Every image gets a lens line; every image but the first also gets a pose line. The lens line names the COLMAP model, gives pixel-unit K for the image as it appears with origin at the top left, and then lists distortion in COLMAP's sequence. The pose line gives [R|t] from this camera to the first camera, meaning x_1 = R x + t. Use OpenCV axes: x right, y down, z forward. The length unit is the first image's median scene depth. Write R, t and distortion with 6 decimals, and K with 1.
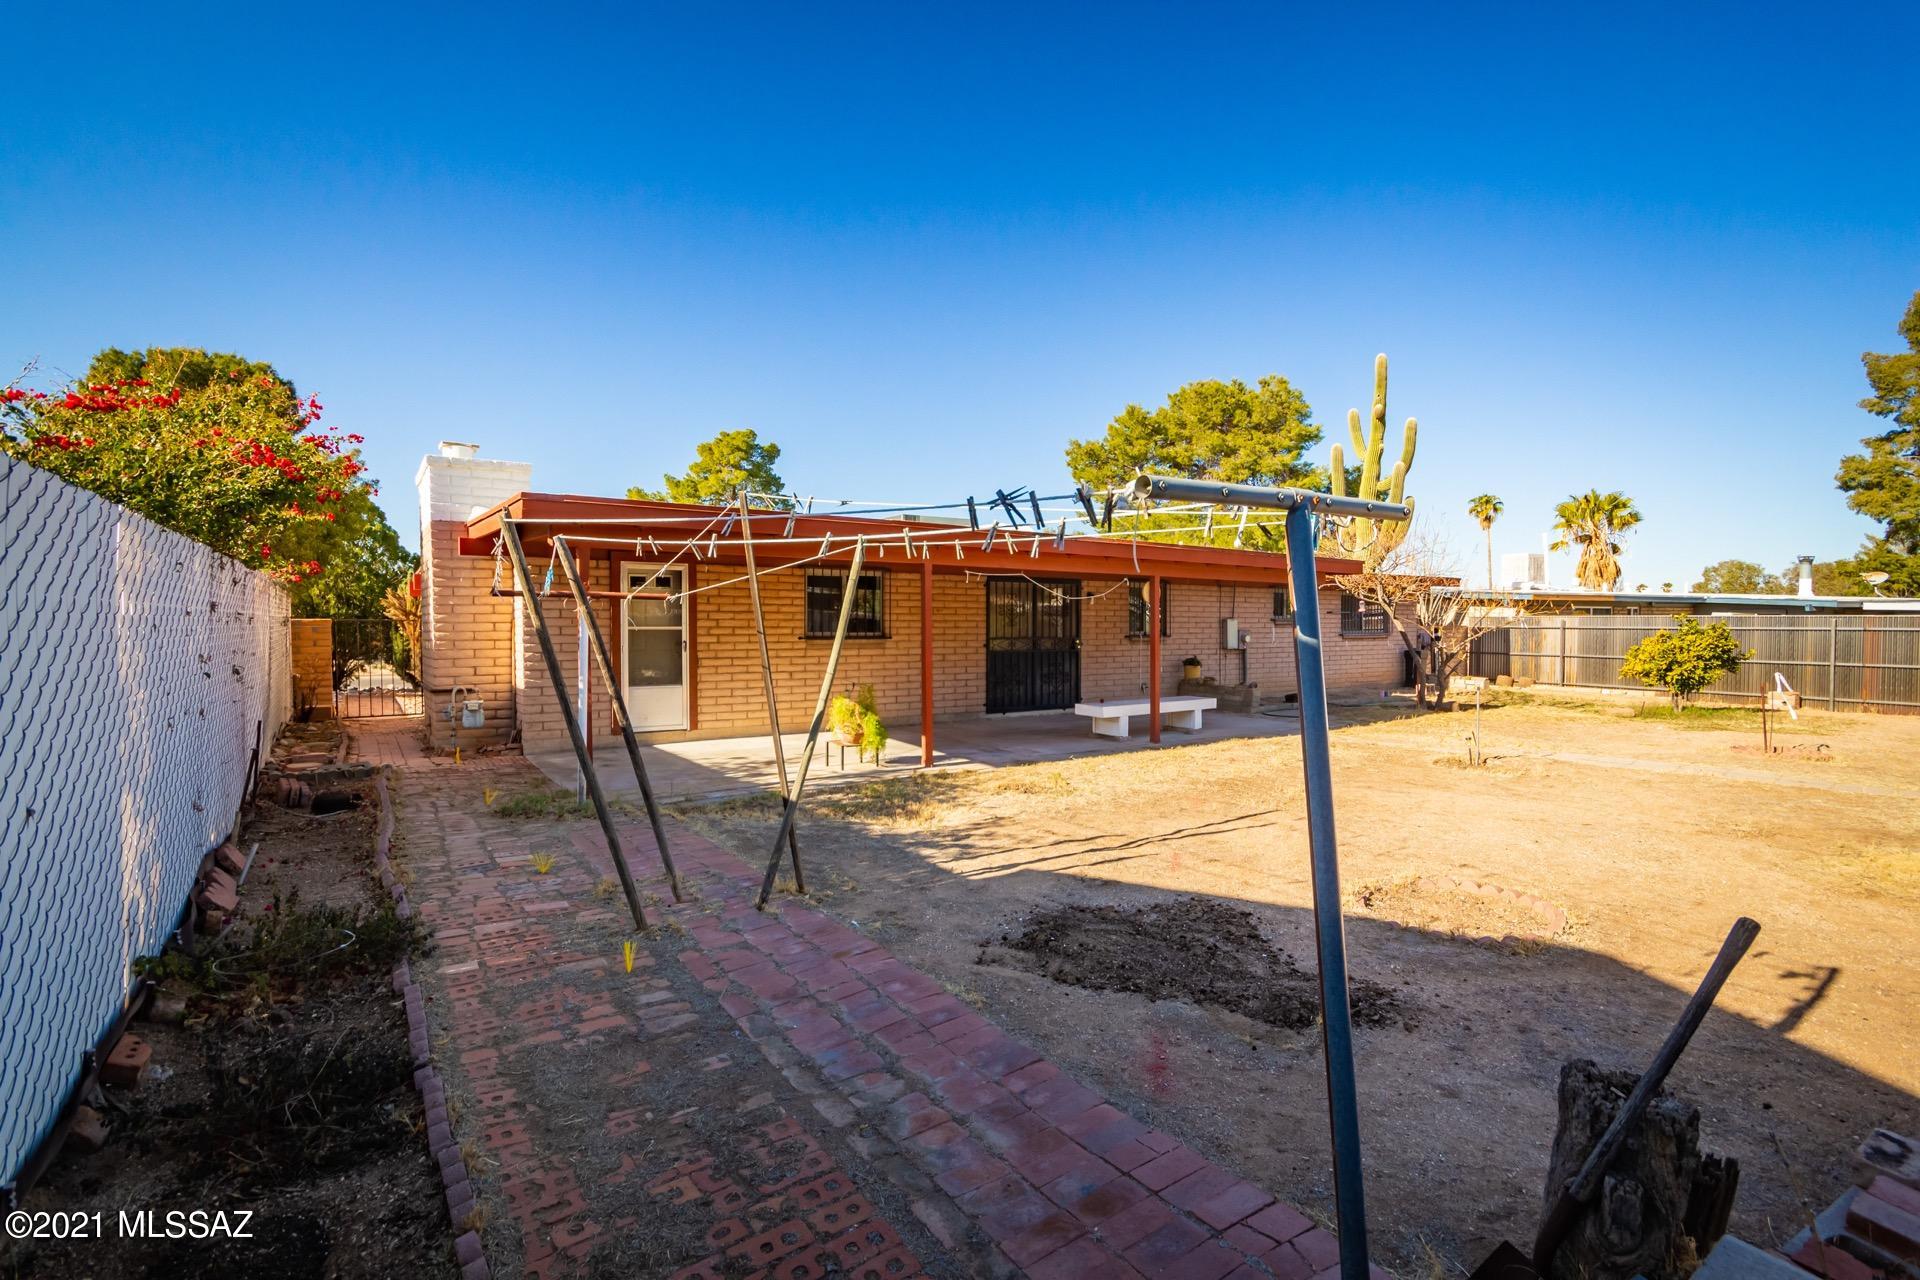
lens RADIAL K [[923.6, 0, 968.9], [0, 923.6, 629.0], [0, 0, 1]] dist [0.009777, -0.002318]
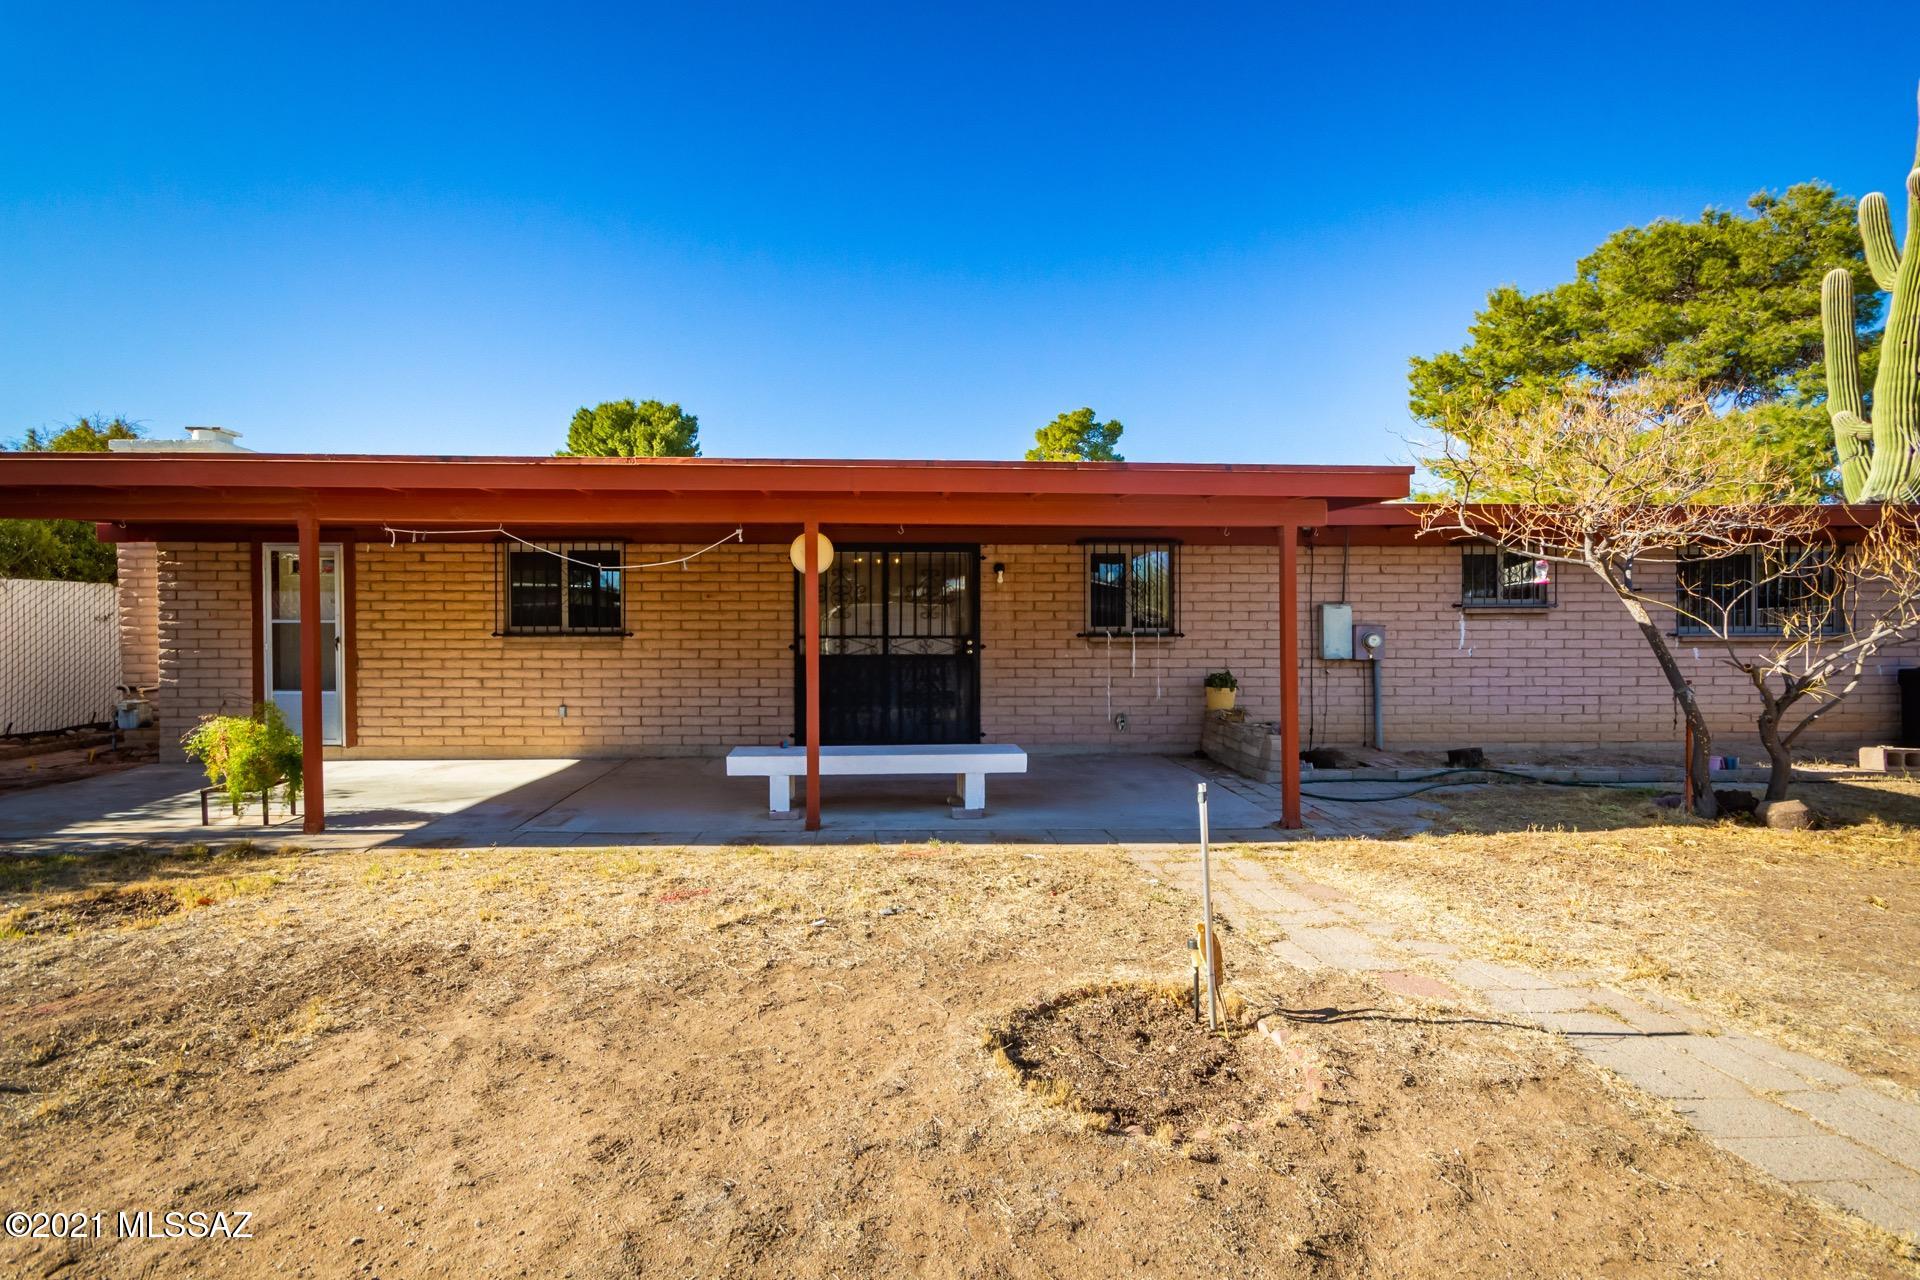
lens RADIAL K [[923.6, 0, 901.8], [0, 923.6, 637.0], [0, 0, 1]] dist [0.009777, -0.002318]
pose [[0.831896, 0.006607, -0.554892, 0.458286], [0.000263, 0.999924, 0.012301, 0.002173], [0.554931, -0.010379, 0.831832, 0.484240]]
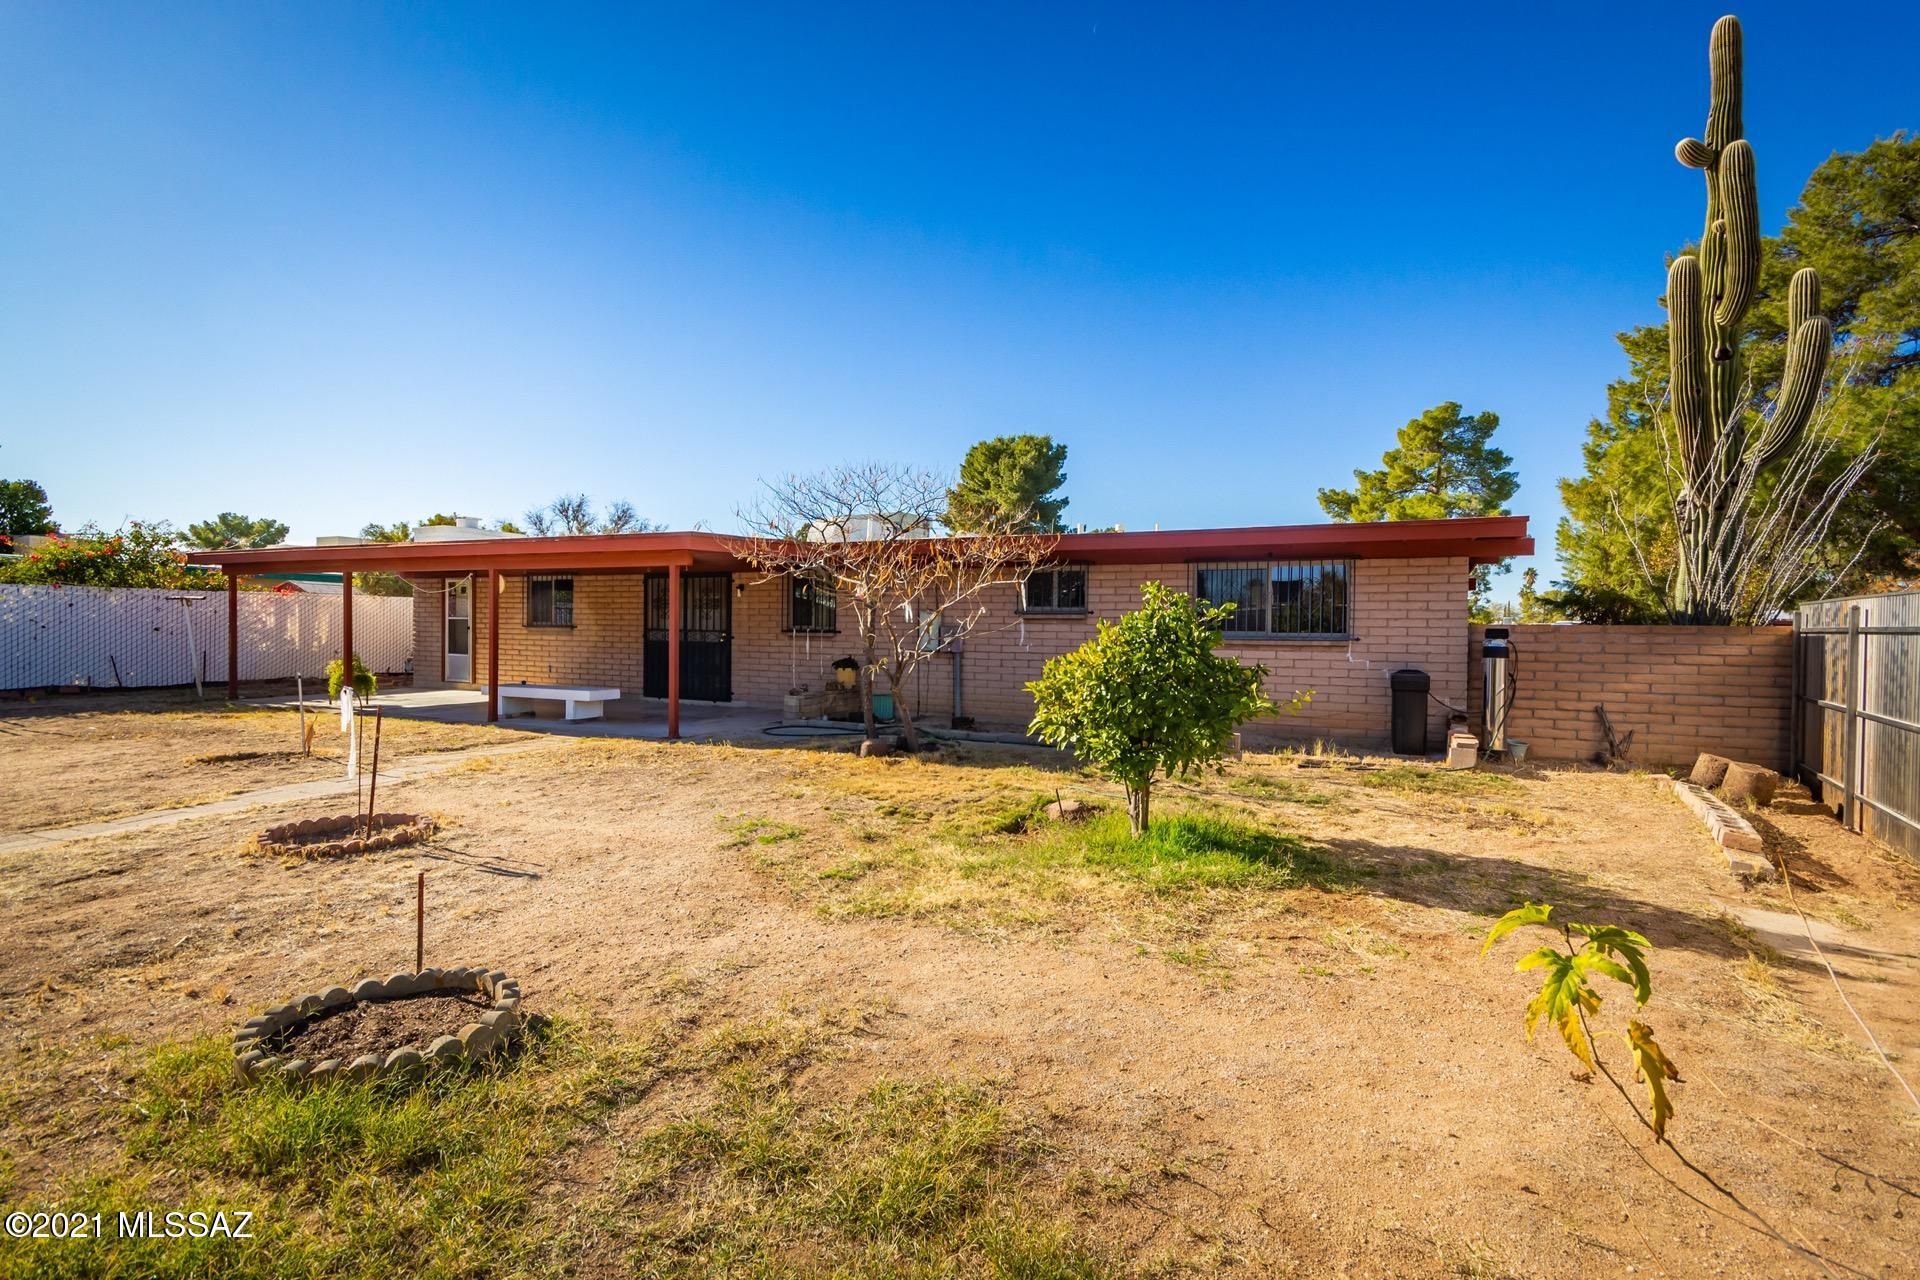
lens RADIAL K [[923.6, 0, 954.7], [0, 923.6, 637.6], [0, 0, 1]] dist [0.009777, -0.002318]
pose [[0.464951, 0.012103, -0.885254, 1.186901], [-0.016153, 0.999856, 0.005186, 0.008144], [0.885189, 0.011888, 0.465080, 0.812882]]
